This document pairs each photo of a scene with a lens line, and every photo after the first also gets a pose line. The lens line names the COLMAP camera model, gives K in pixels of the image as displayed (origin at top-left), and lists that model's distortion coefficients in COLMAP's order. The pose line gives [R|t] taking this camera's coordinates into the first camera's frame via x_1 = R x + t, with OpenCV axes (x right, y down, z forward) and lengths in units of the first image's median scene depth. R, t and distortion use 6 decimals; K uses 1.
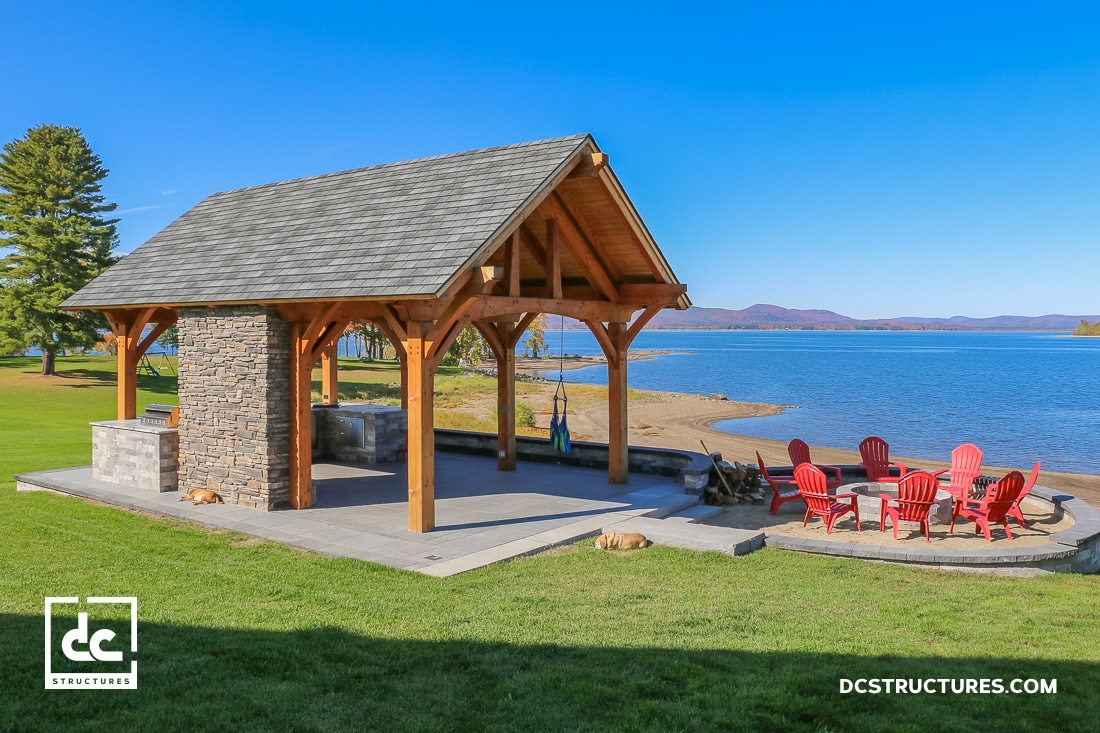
lens RADIAL K [[898.1, 0, 541.2], [0, 898.1, 304.3], [0, 0, 1]] dist [-0.138378, 0.110311]
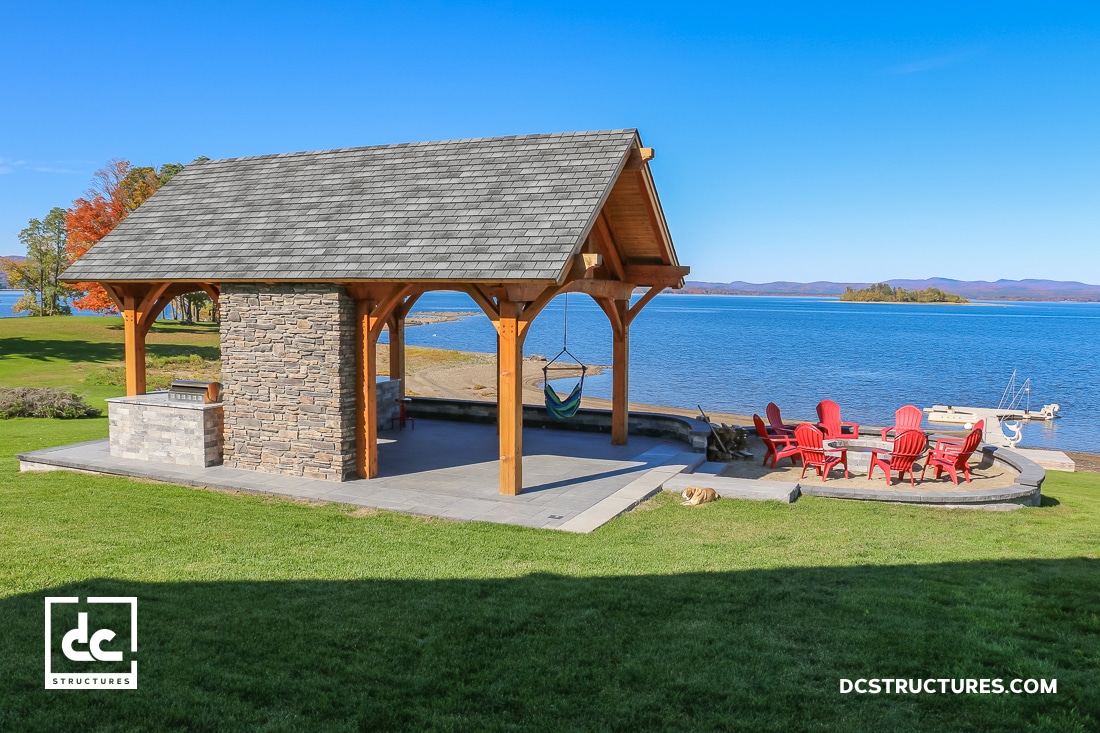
lens RADIAL K [[880.3, 0, 537.0], [0, 880.3, 355.8], [0, 0, 1]] dist [-0.147524, 0.109773]
pose [[0.976523, -0.004978, 0.215355, -0.278900], [-0.017006, 0.994831, 0.100111, -0.018961], [-0.214740, -0.101423, 0.971391, -0.032789]]
